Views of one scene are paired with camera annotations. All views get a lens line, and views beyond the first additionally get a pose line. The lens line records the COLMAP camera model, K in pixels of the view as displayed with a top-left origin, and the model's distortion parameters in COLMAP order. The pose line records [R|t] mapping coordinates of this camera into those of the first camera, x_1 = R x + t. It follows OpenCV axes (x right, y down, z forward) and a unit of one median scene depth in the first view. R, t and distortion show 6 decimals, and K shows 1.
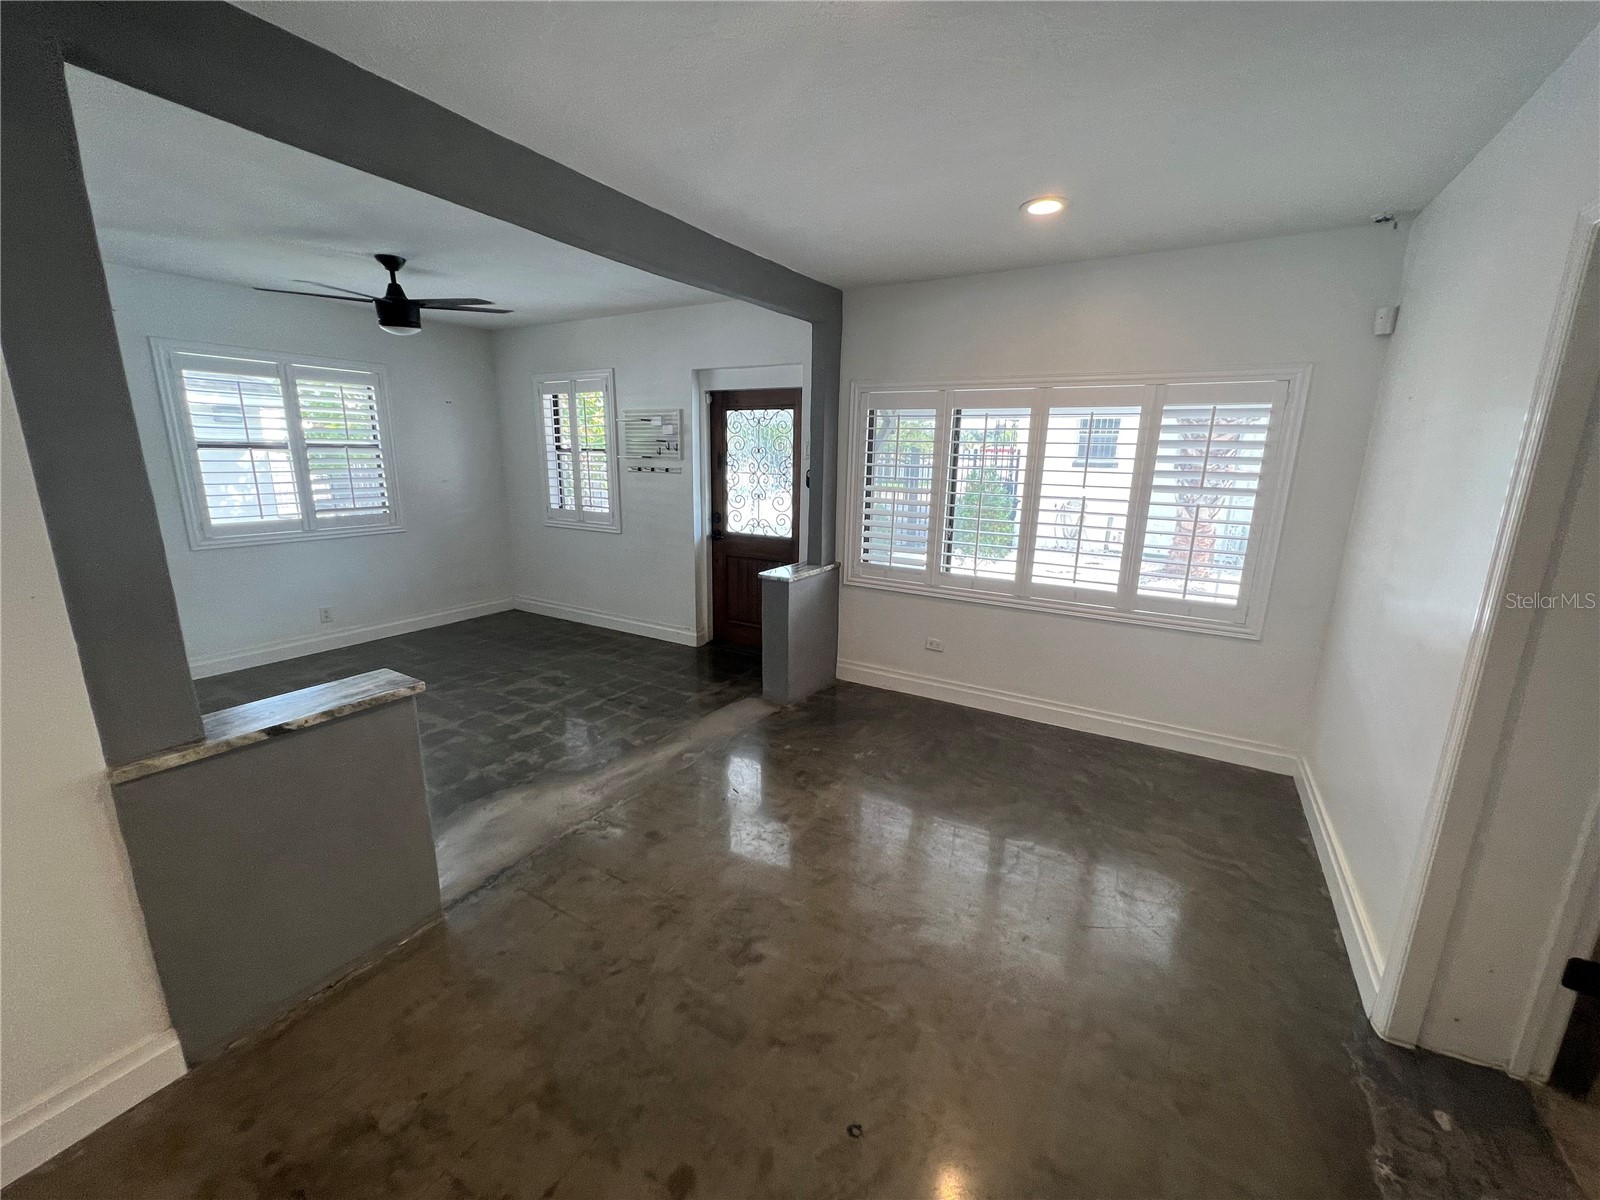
lens RADIAL K [[638.6, 0, 799.9], [0, 638.6, 599.5], [0, 0, 1]] dist [-0.001971, 0.001059]
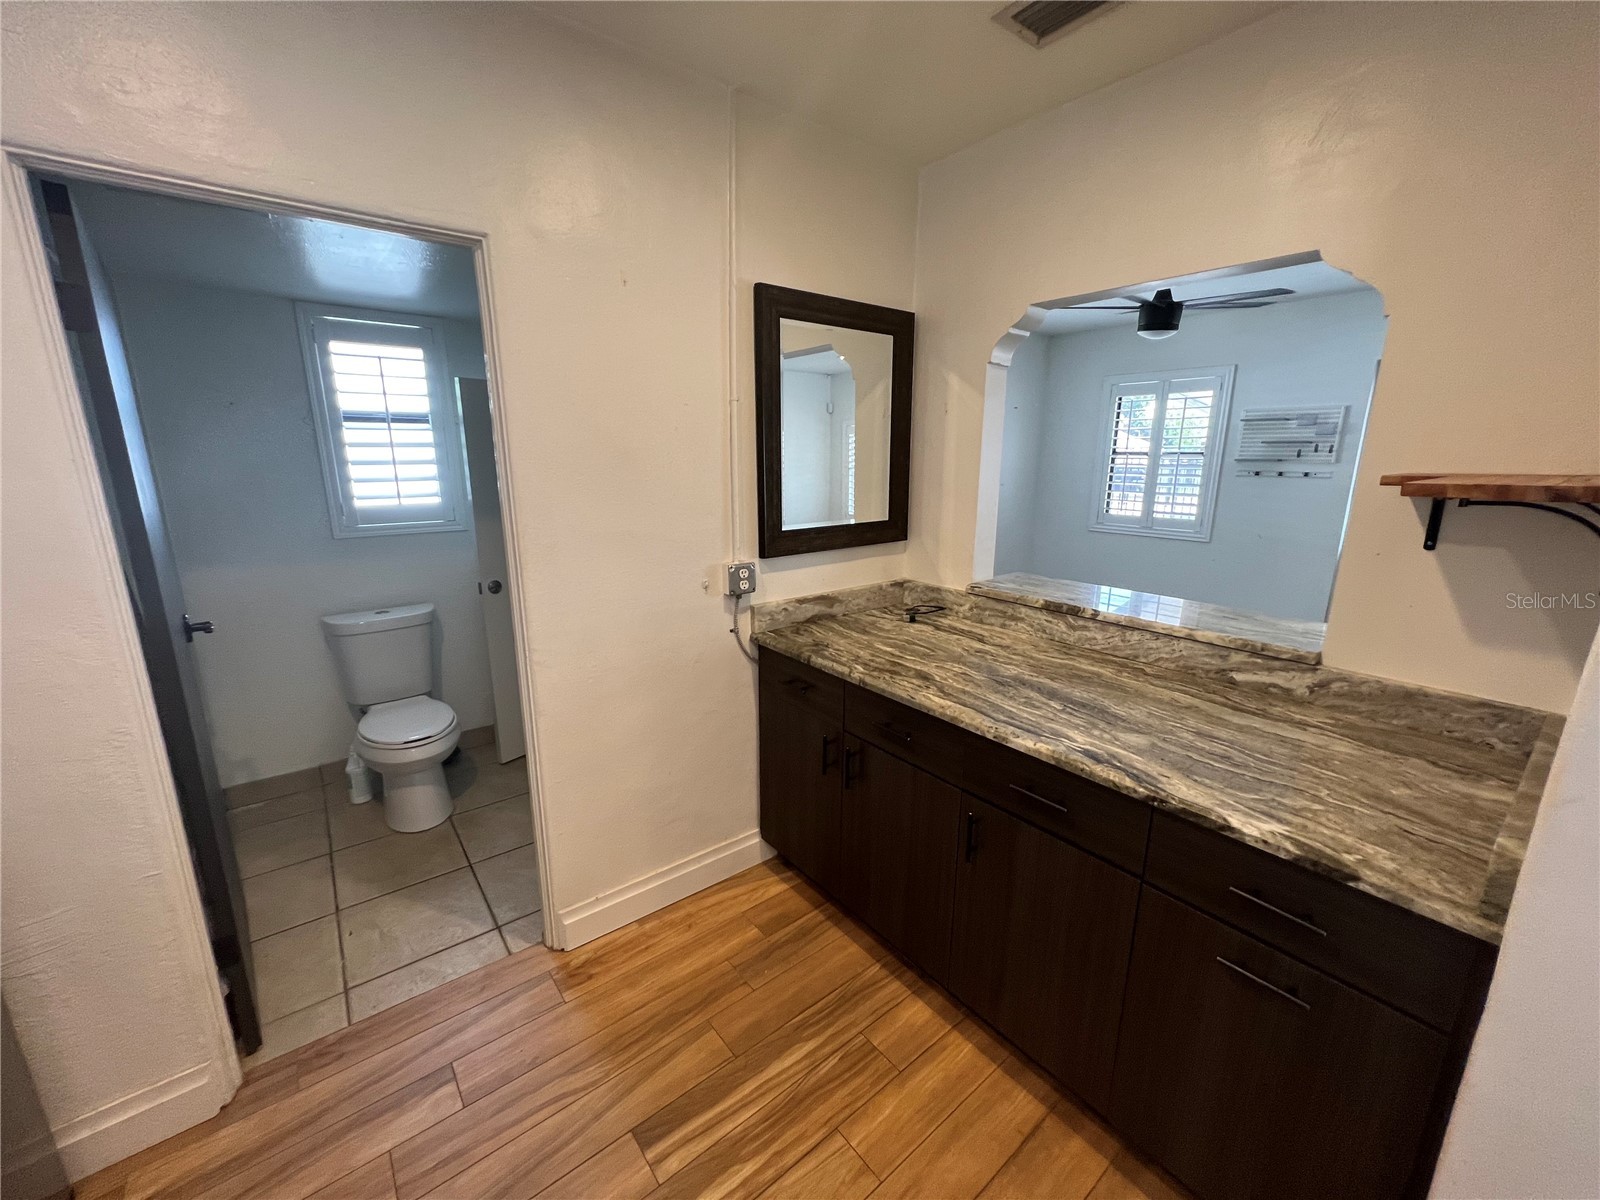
lens RADIAL K [[638.6, 0, 800.5], [0, 638.6, 603.3], [0, 0, 1]] dist [-0.001971, 0.001059]
pose [[0.936673, 0.069593, -0.343221, -0.664050], [-0.069921, 0.997487, 0.011436, 0.020283], [0.343154, 0.013287, 0.939185, -0.098762]]
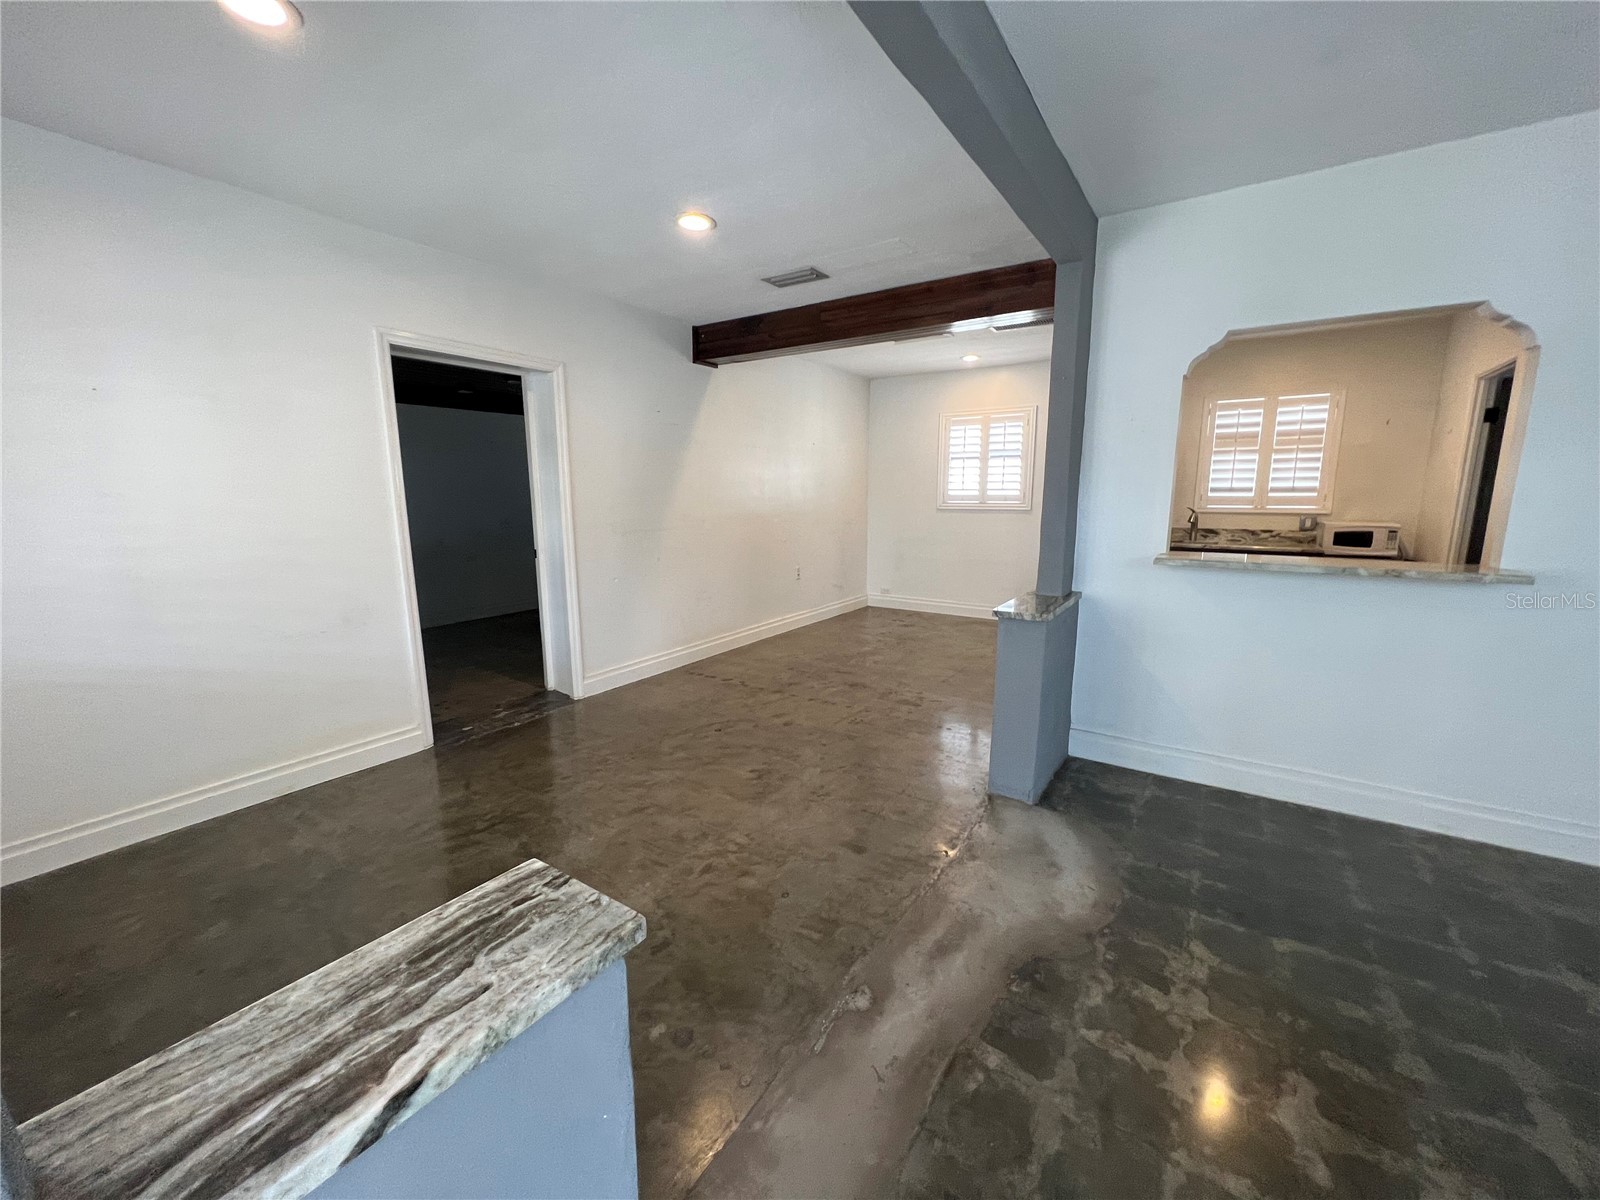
lens RADIAL K [[638.6, 0, 801.9], [0, 638.6, 600.7], [0, 0, 1]] dist [-0.001971, 0.001059]
pose [[-0.998952, -0.021716, 0.040293, -0.113080], [-0.004368, 0.921506, 0.388340, -0.197351], [-0.045564, 0.387757, -0.920635, 1.076888]]
